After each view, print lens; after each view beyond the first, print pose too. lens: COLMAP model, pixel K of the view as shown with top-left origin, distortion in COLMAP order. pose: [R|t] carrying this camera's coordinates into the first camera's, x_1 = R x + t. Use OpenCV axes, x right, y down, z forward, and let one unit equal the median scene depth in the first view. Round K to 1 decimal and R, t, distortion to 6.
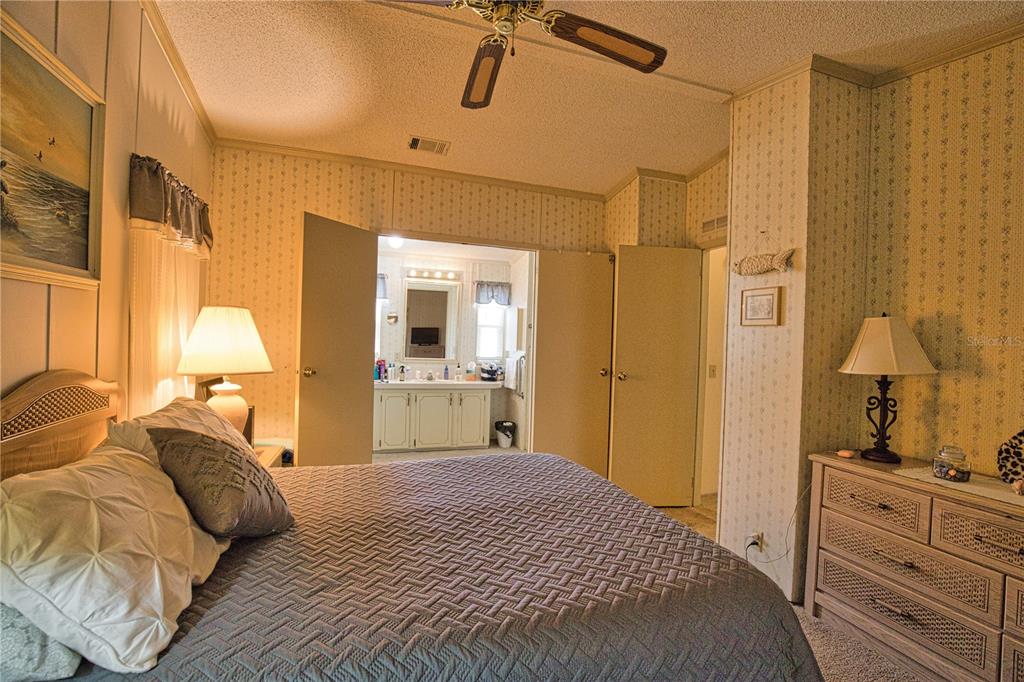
lens RADIAL K [[467.2, 0, 512.3], [0, 467.2, 342.0], [0, 0, 1]] dist [-0.037533, 0.007954]
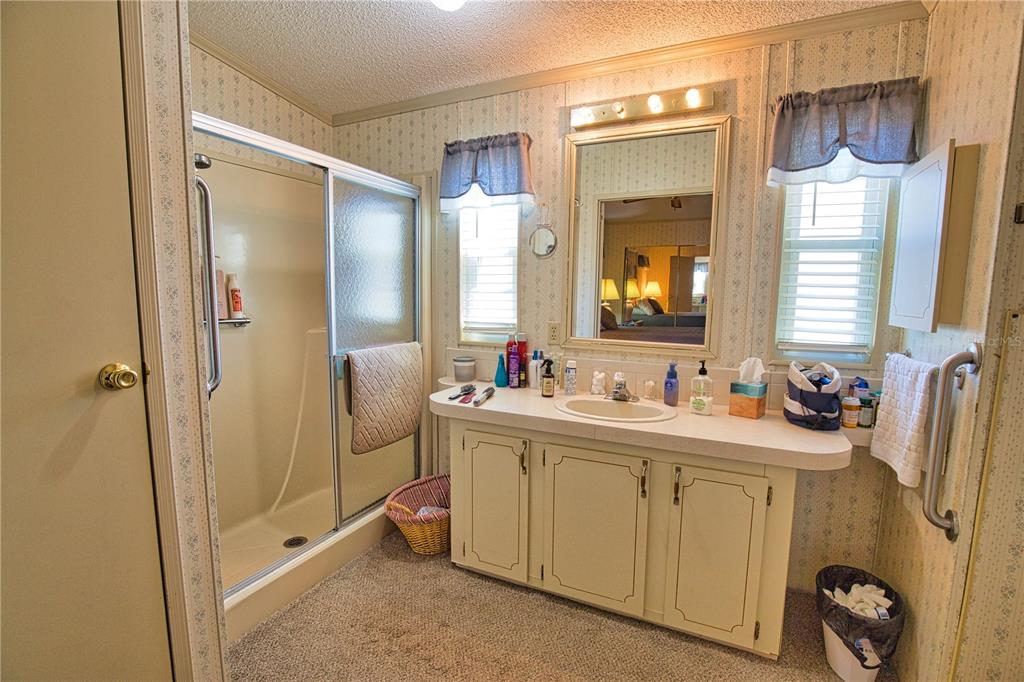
lens RADIAL K [[467.2, 0, 517.0], [0, 467.2, 342.4], [0, 0, 1]] dist [-0.037533, 0.007954]
pose [[0.722519, 0.053496, -0.689279, 0.015351], [0.006742, 0.996409, 0.084400, 0.003861], [0.691319, -0.065628, 0.719564, 0.663070]]
